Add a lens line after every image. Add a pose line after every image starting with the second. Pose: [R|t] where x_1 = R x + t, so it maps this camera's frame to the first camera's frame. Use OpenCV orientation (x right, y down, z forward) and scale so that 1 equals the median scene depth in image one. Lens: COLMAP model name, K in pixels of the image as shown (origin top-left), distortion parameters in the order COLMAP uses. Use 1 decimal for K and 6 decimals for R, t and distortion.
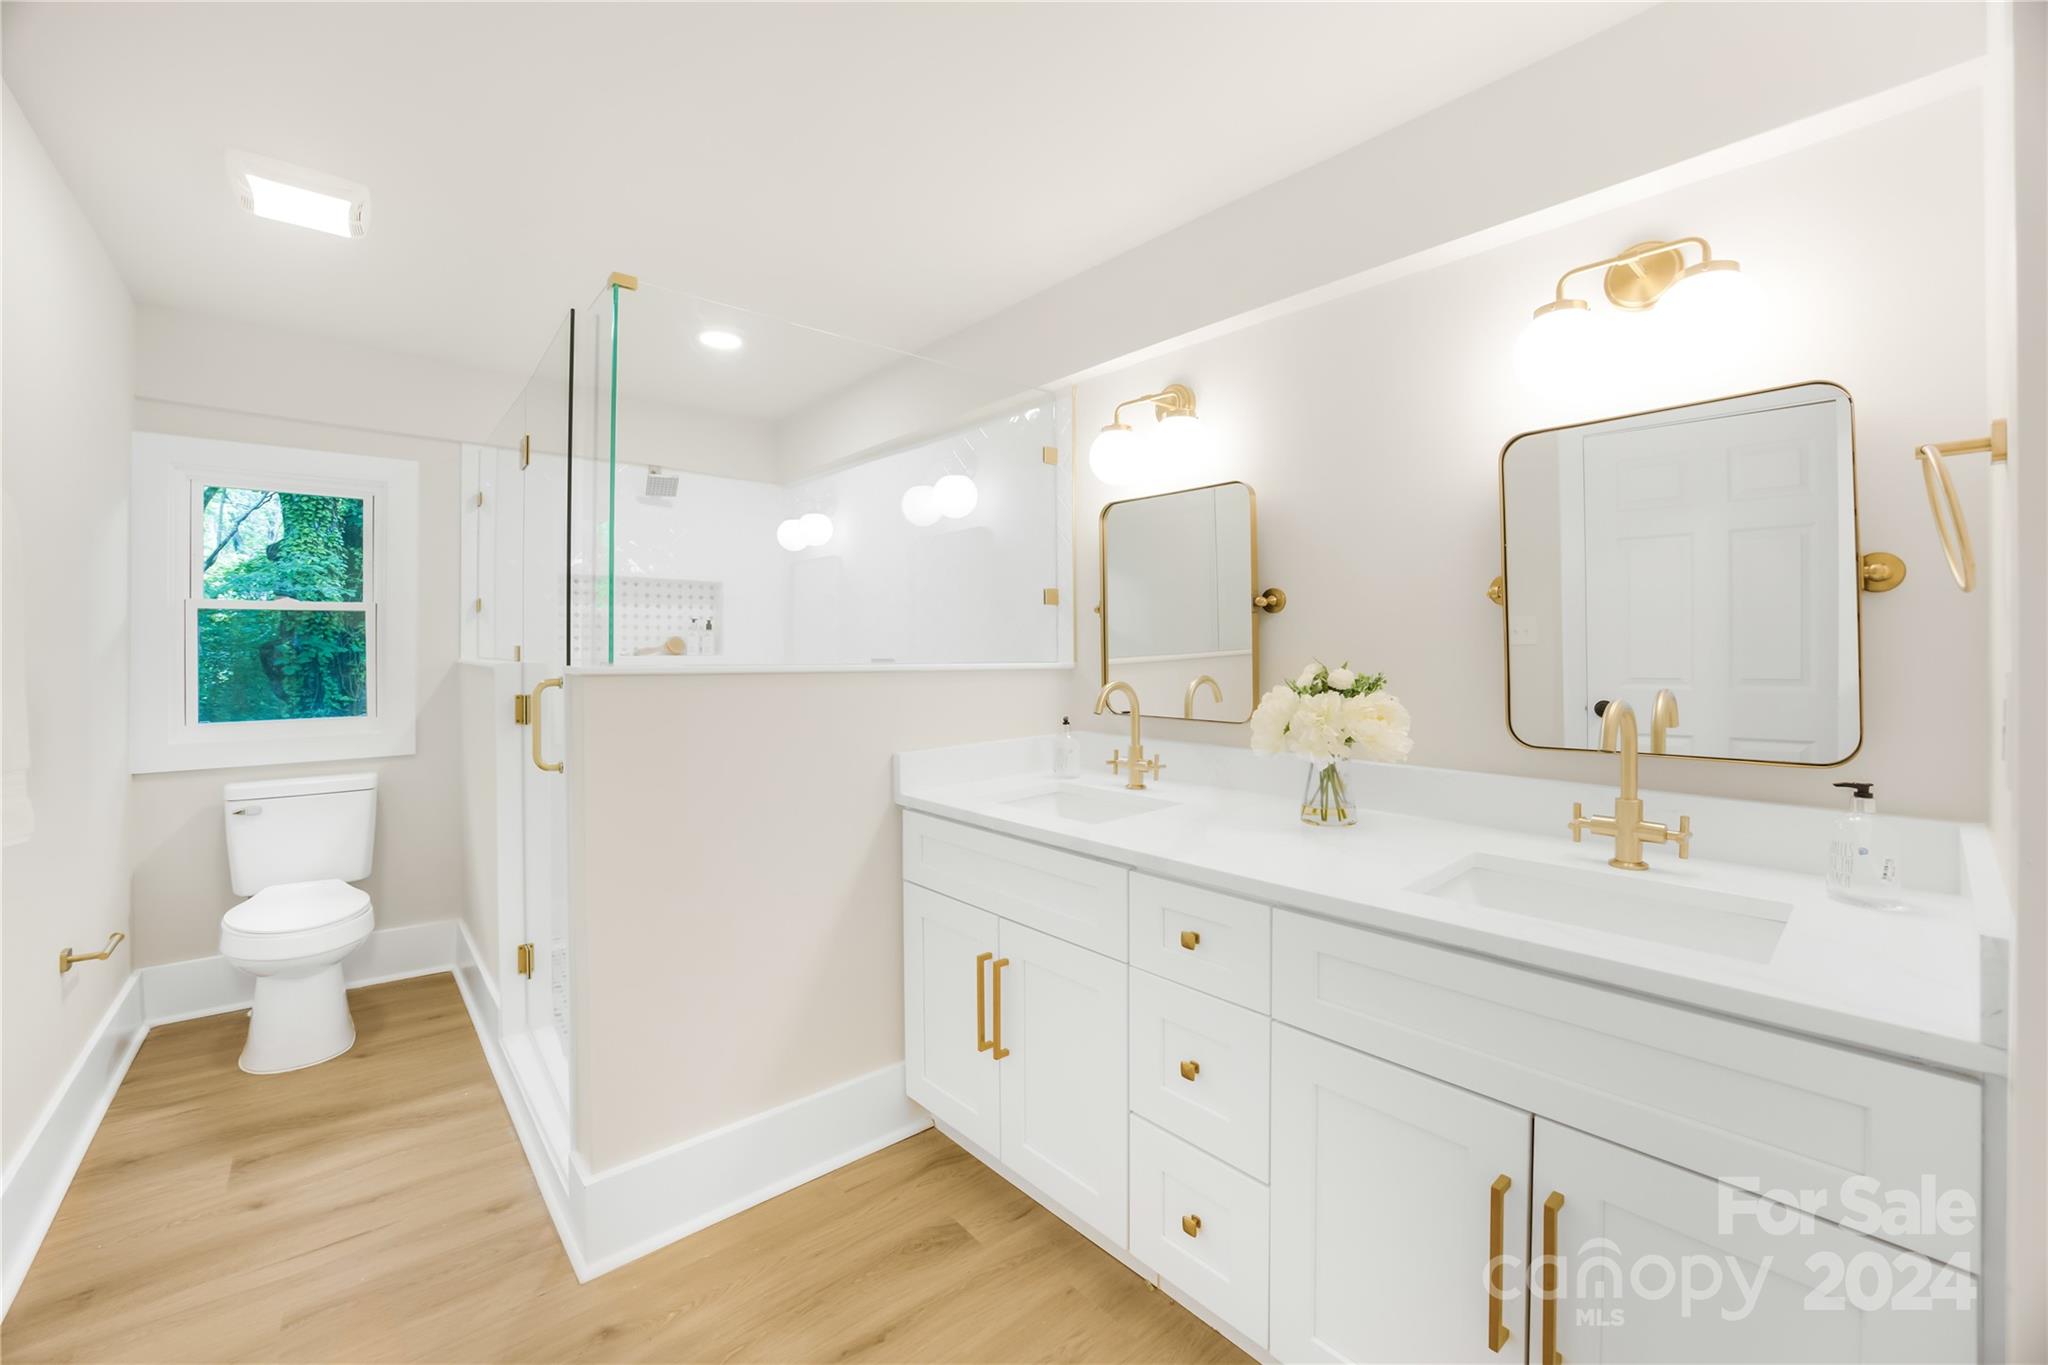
lens RADIAL K [[821.4, 0, 984.6], [0, 821.4, 651.7], [0, 0, 1]] dist [0.002686, 0.001348]
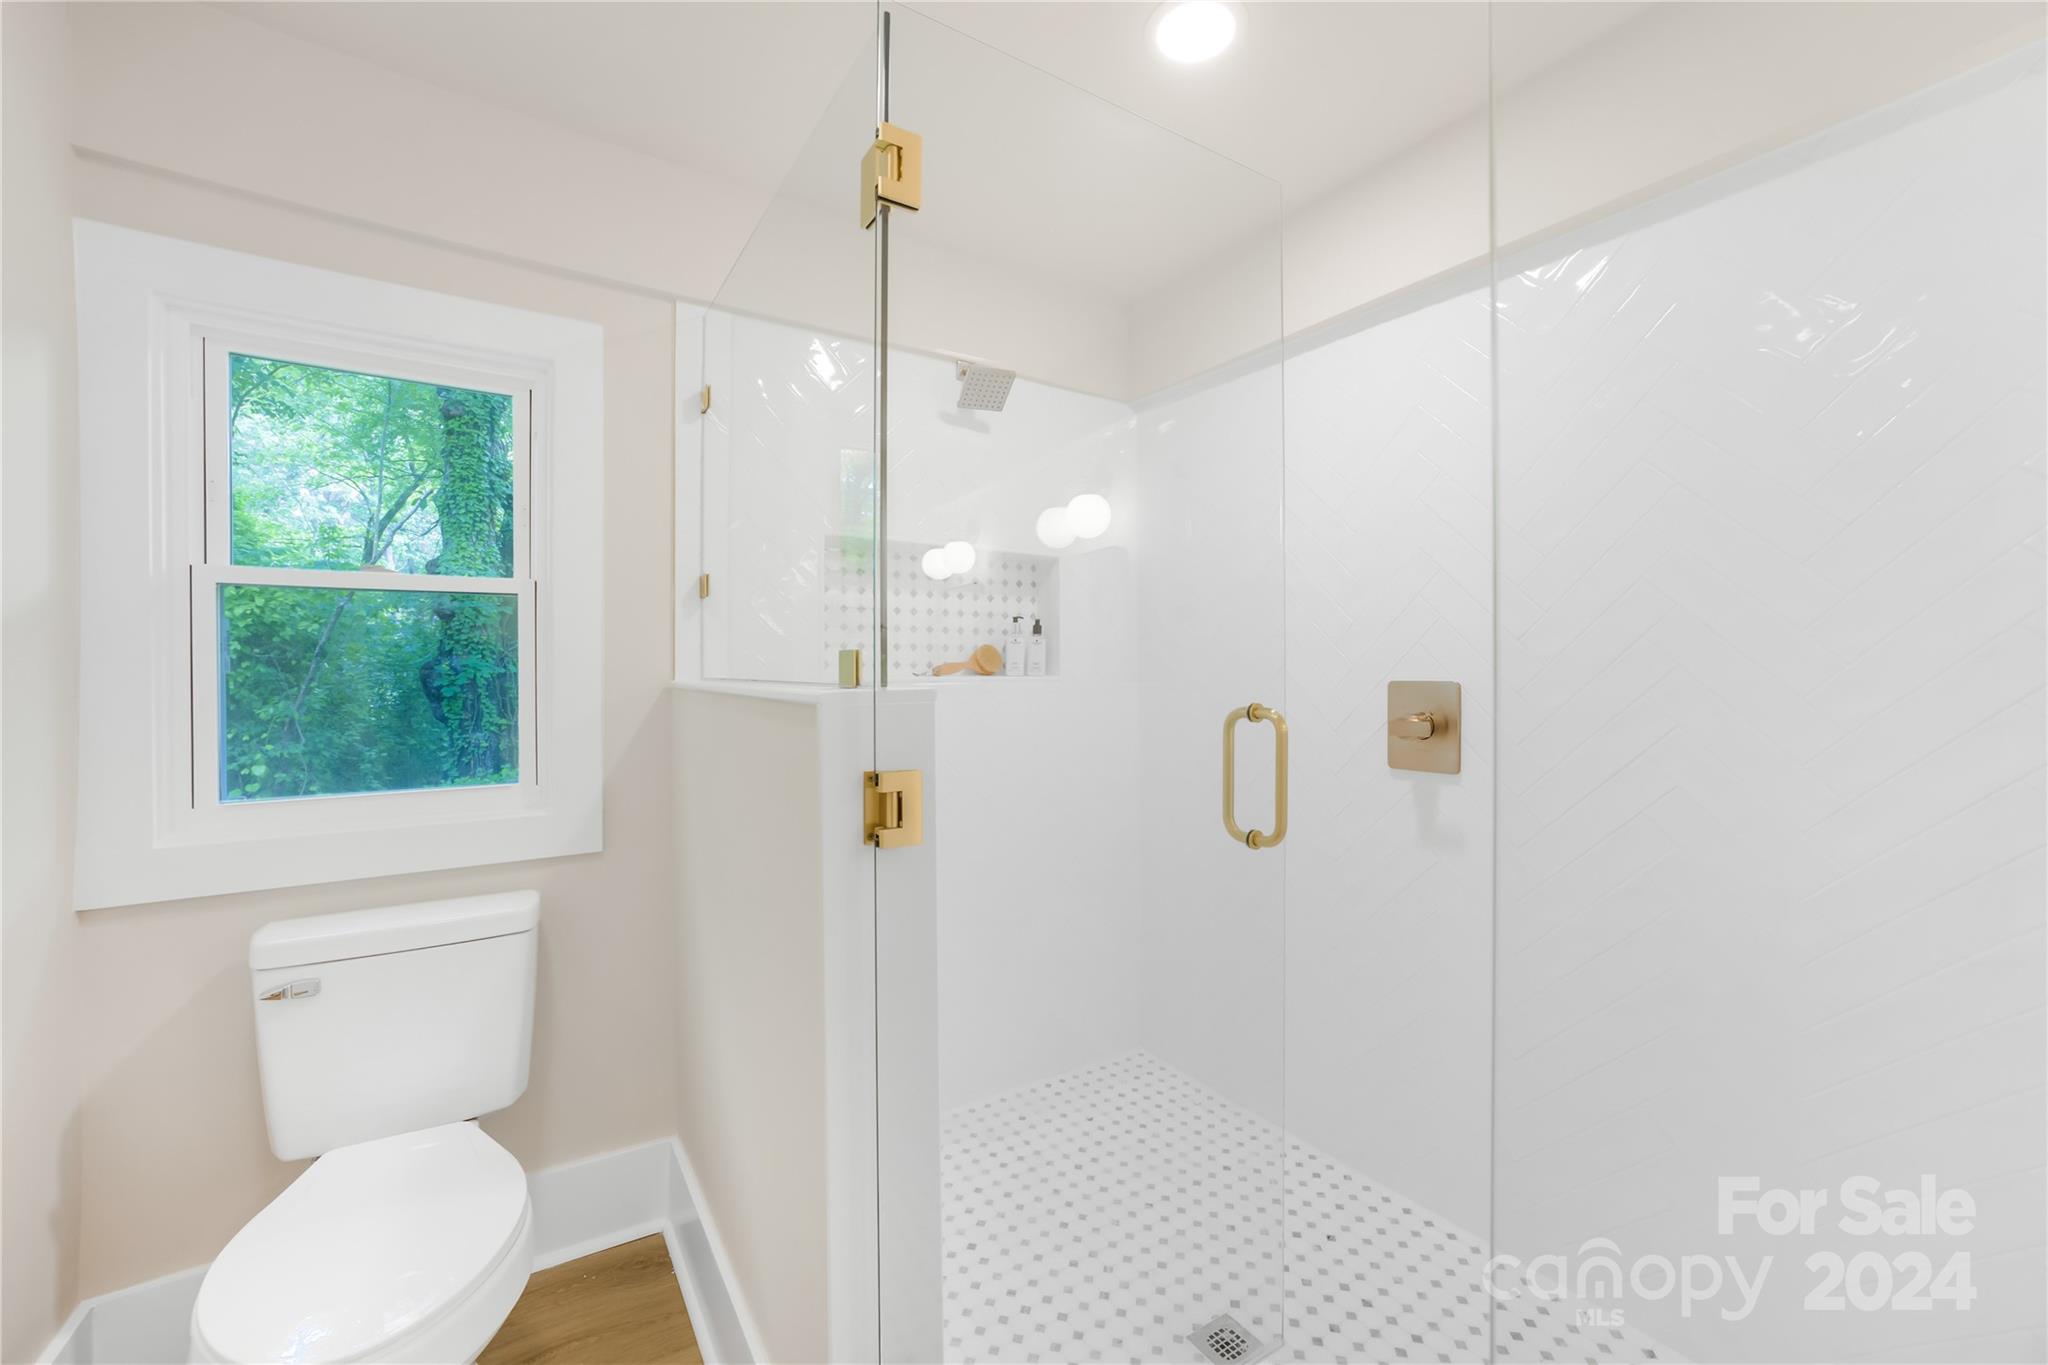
lens RADIAL K [[821.4, 0, 1030.1], [0, 821.4, 681.2], [0, 0, 1]] dist [0.002686, 0.001348]
pose [[0.995667, 0.002809, -0.092953, -0.297971], [-0.002056, 0.999964, 0.008195, 0.003468], [0.092973, -0.007969, 0.995637, 0.400708]]
